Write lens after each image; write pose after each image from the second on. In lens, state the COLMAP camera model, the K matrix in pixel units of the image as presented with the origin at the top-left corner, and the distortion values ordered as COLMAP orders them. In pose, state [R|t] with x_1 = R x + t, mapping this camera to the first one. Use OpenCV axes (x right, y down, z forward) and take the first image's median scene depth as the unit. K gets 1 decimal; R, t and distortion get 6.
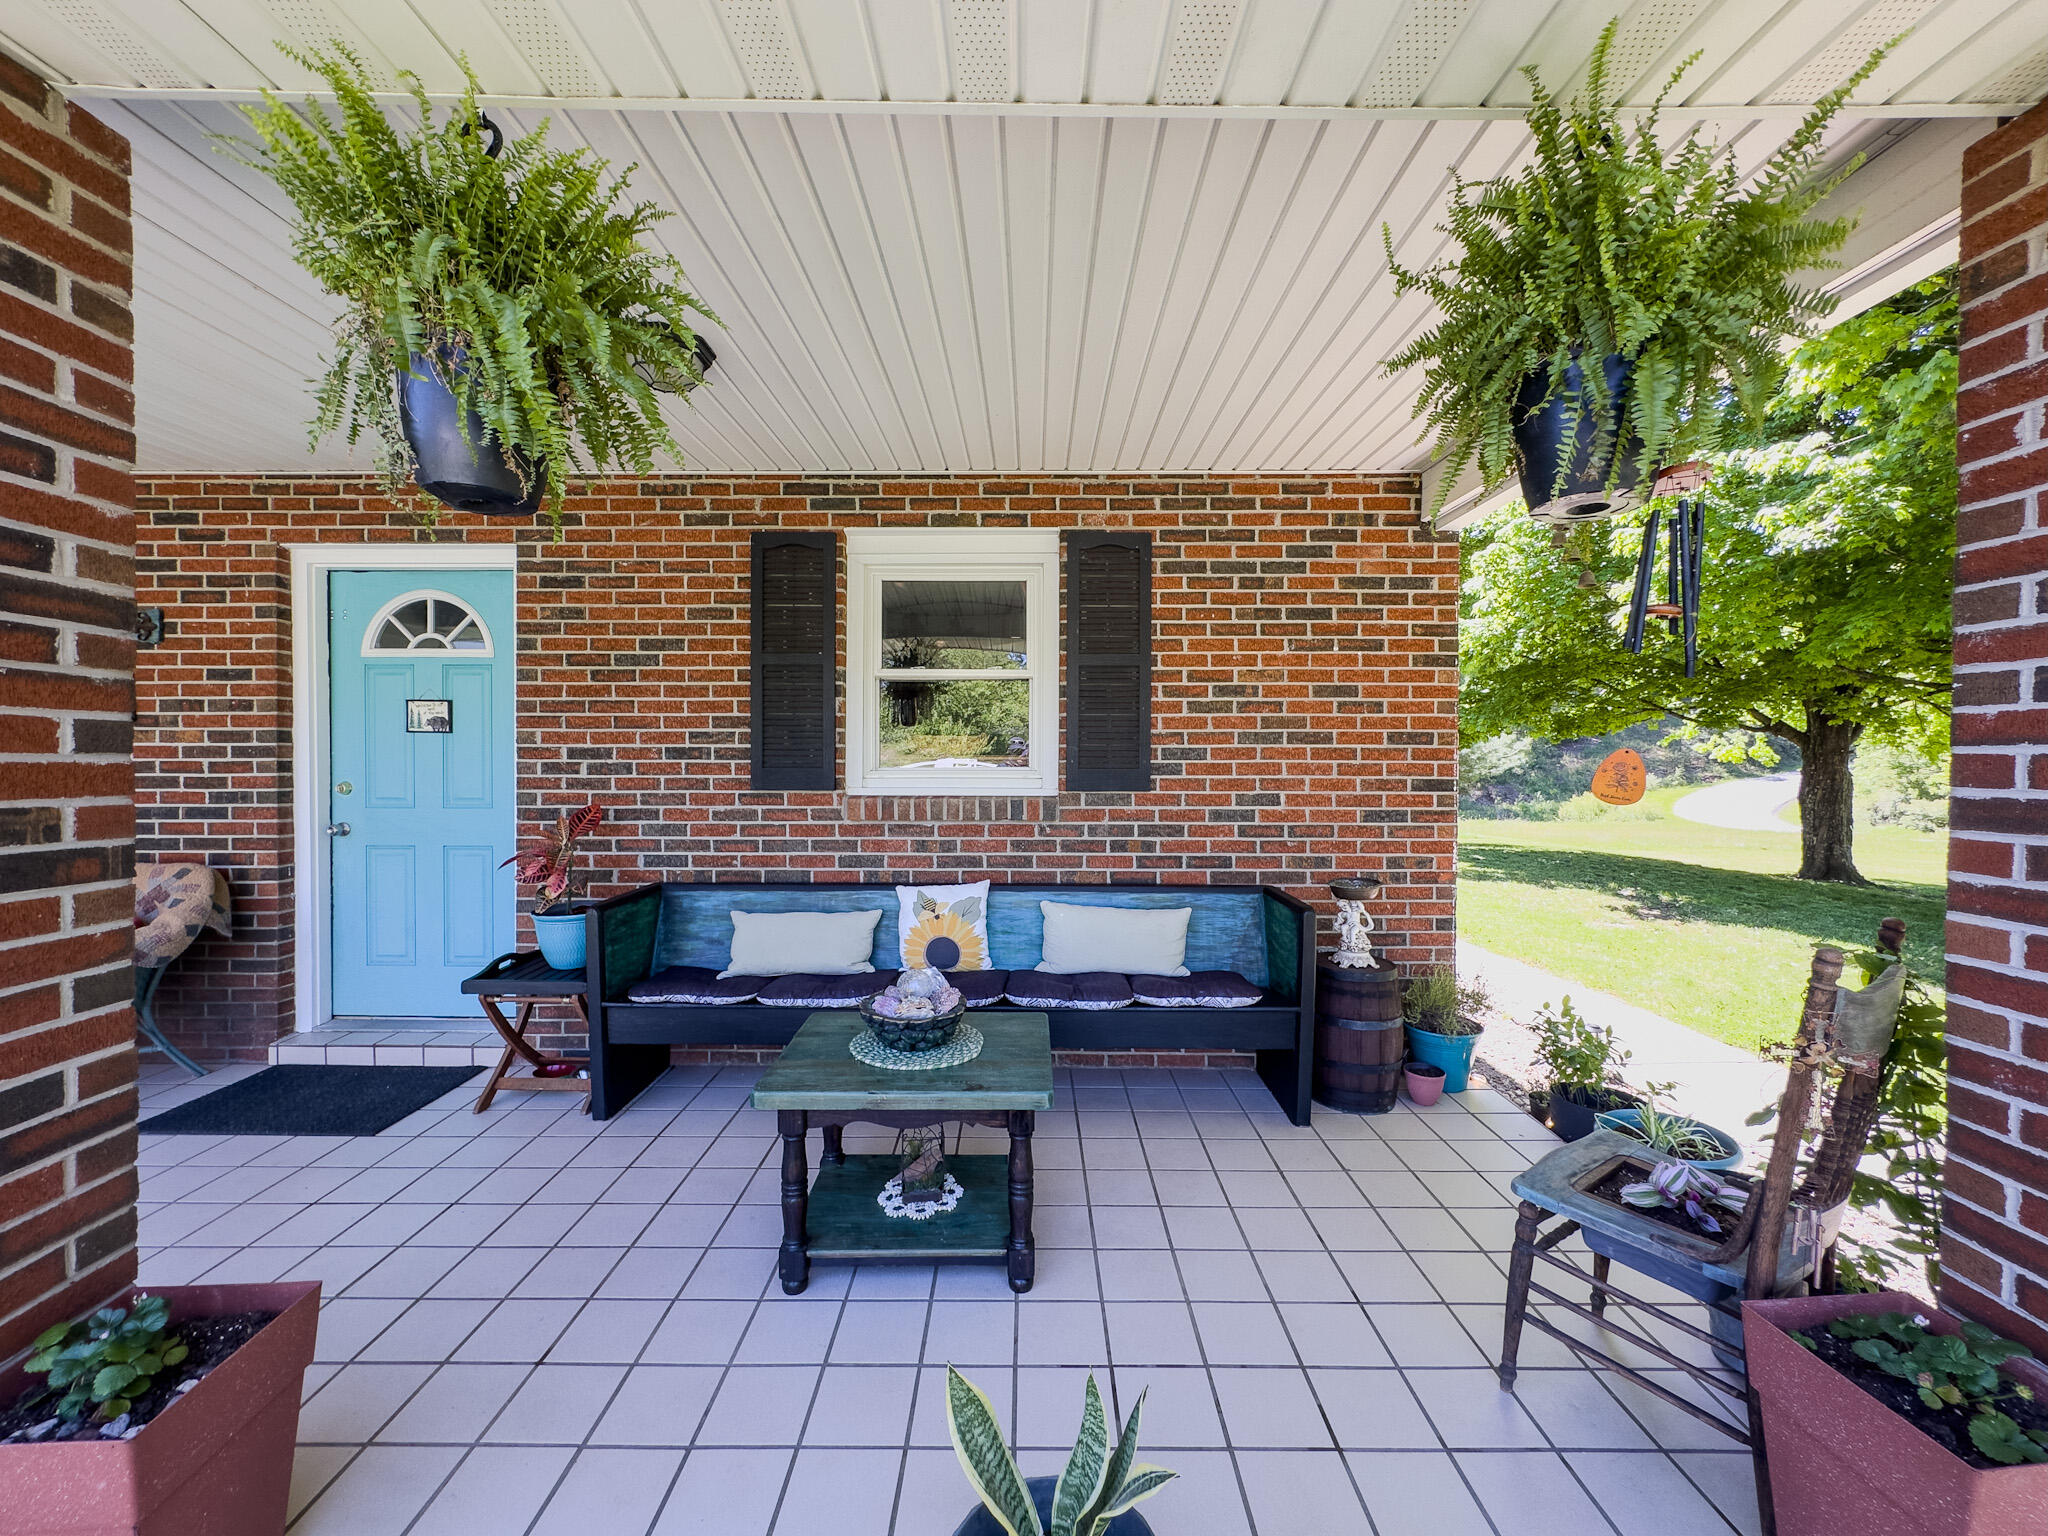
lens RADIAL K [[818.2, 0, 1026.5], [0, 818.2, 771.2], [0, 0, 1]] dist [-0.000402, -0.000221]
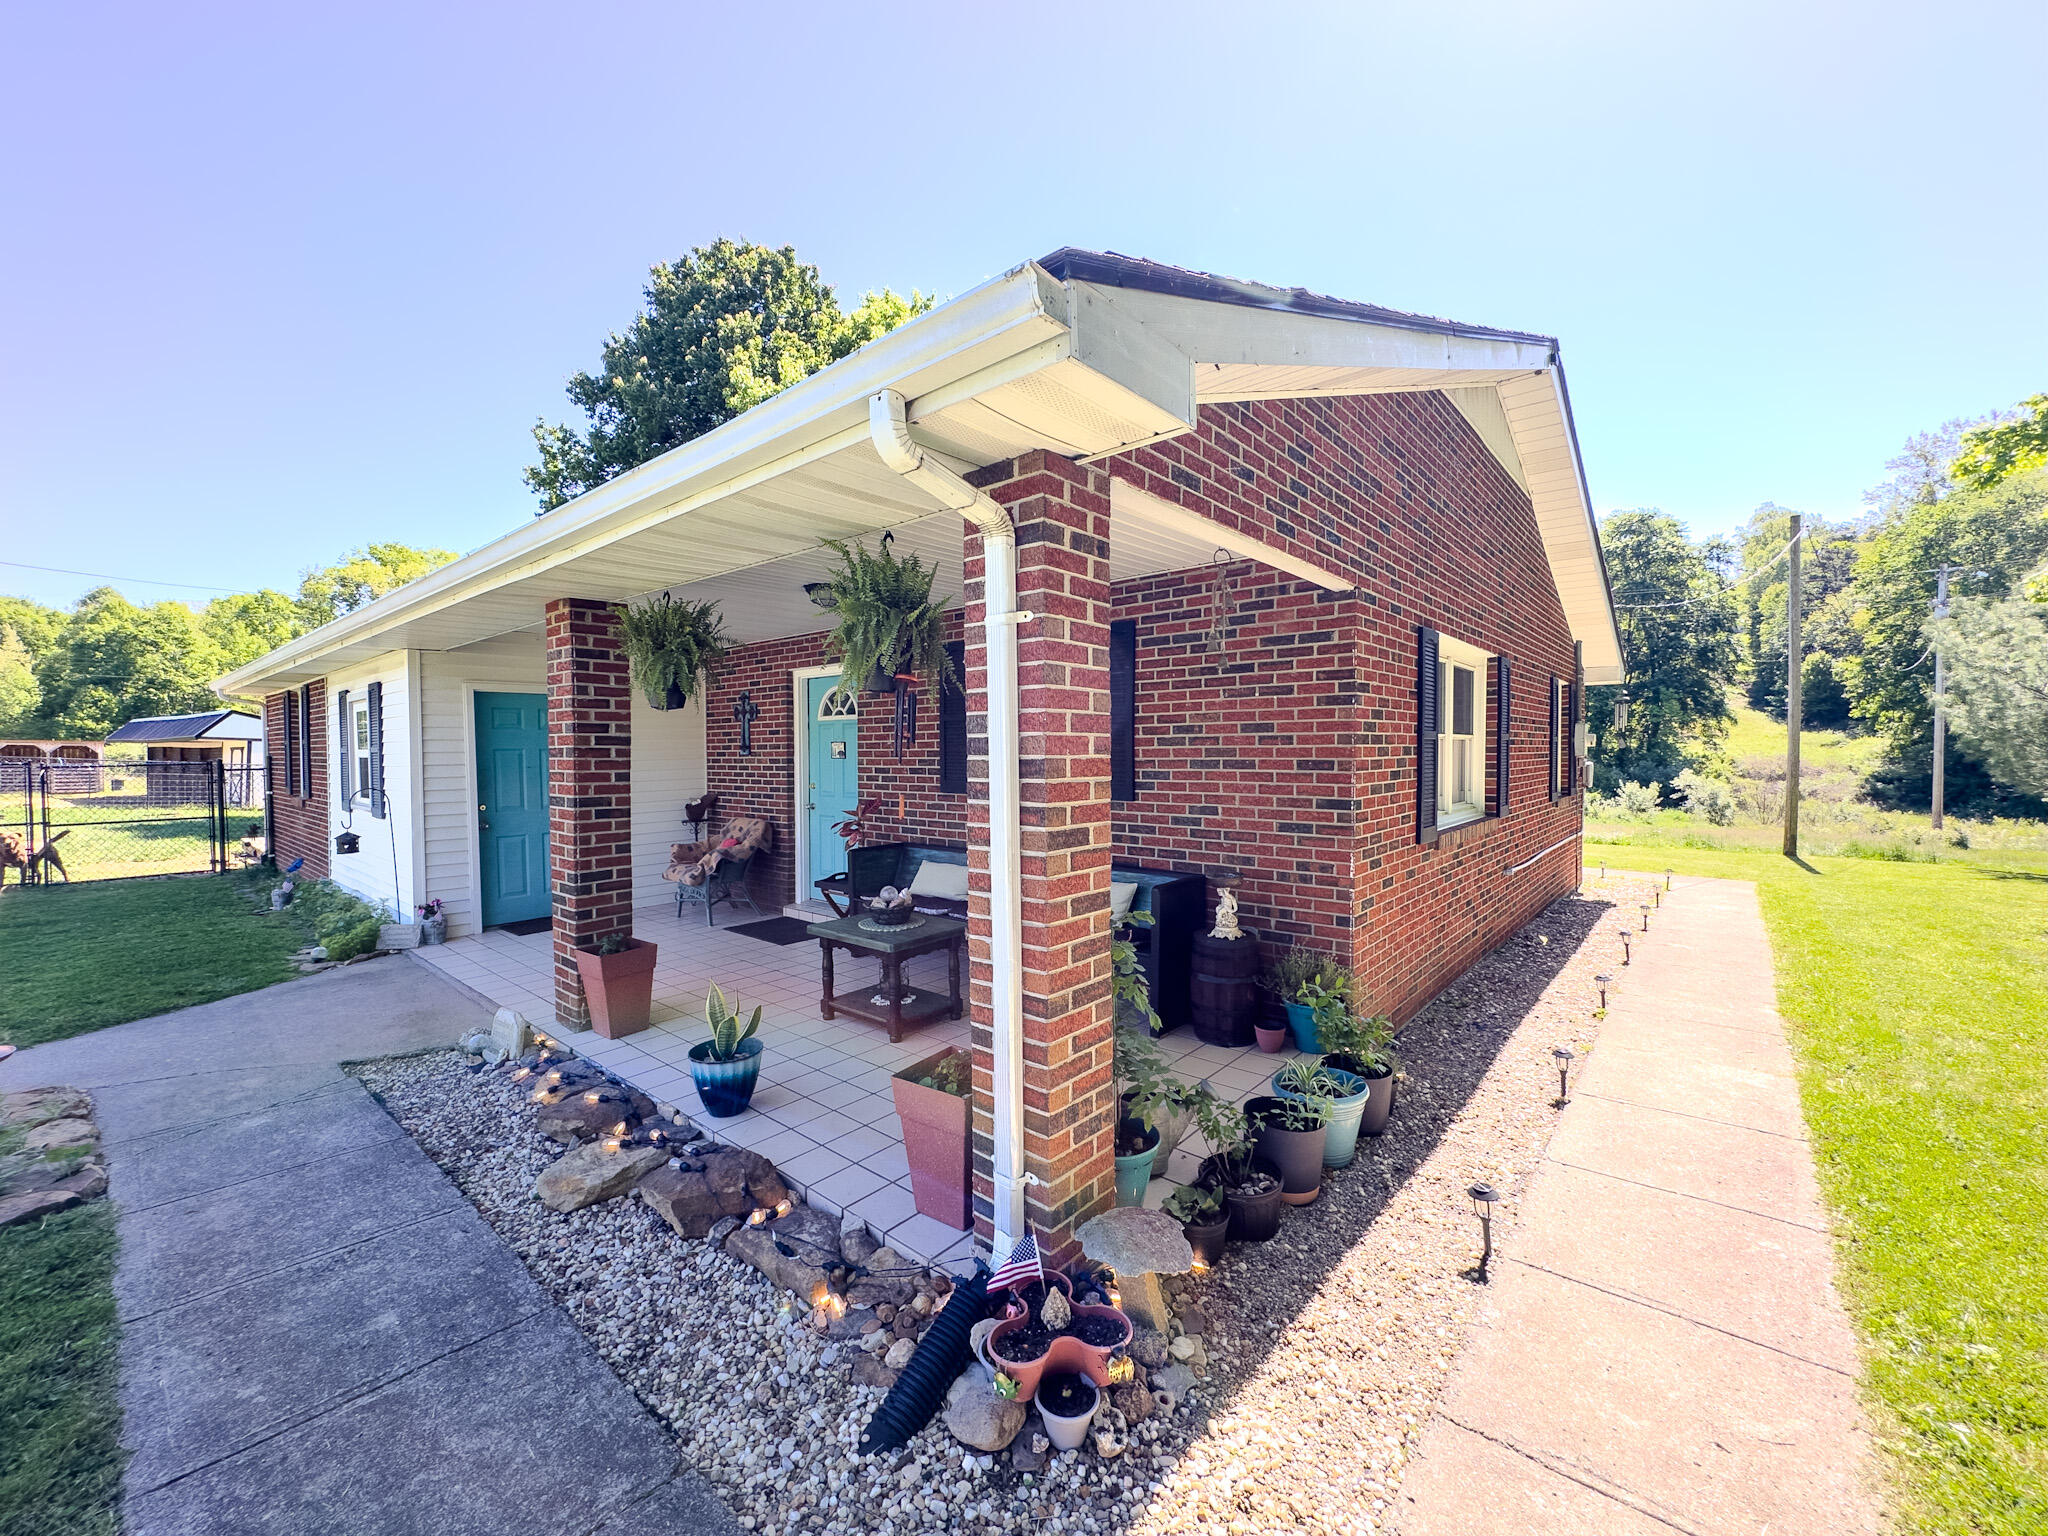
lens RADIAL K [[818.2, 0, 1023.4], [0, 818.2, 769.8], [0, 0, 1]] dist [-0.000402, -0.000221]
pose [[0.757643, 0.009015, -0.652607, 0.932735], [-0.004279, 0.999952, 0.008846, -0.041952], [0.652656, -0.003909, 0.757645, -0.203999]]
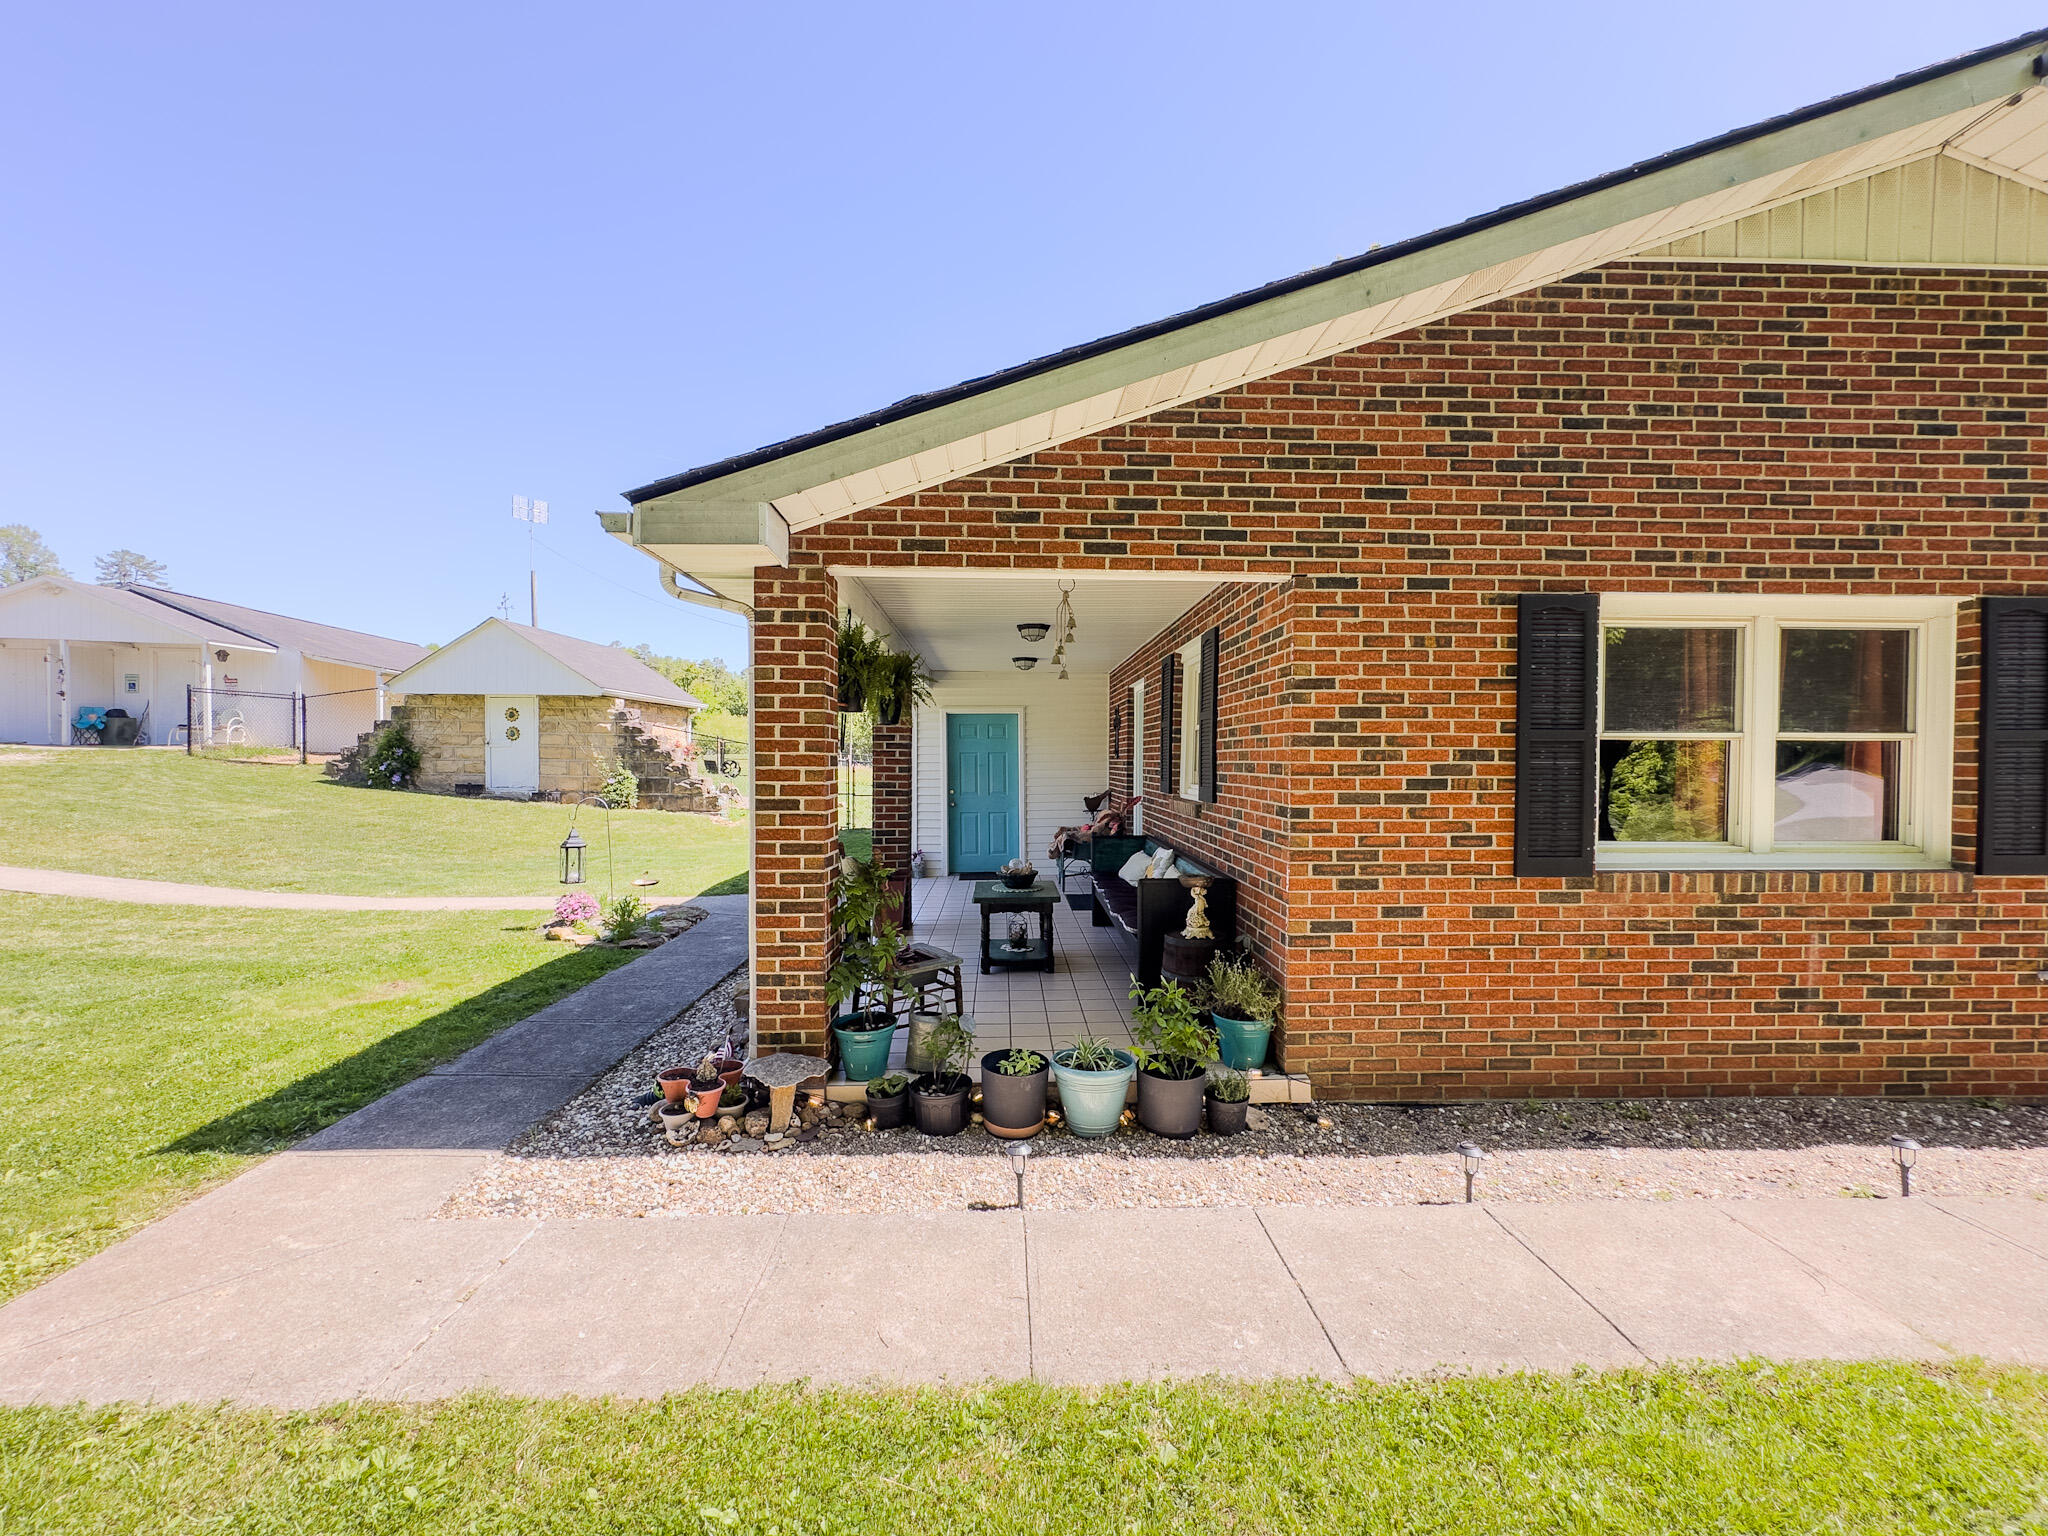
lens RADIAL K [[818.2, 0, 1022.6], [0, 818.2, 772.0], [0, 0, 1]] dist [-0.000402, -0.000221]
pose [[0.031149, 0.014546, -0.999409, 1.584355], [-0.021806, 0.999666, 0.013870, -0.044262], [0.999277, 0.021361, 0.031456, 0.596598]]
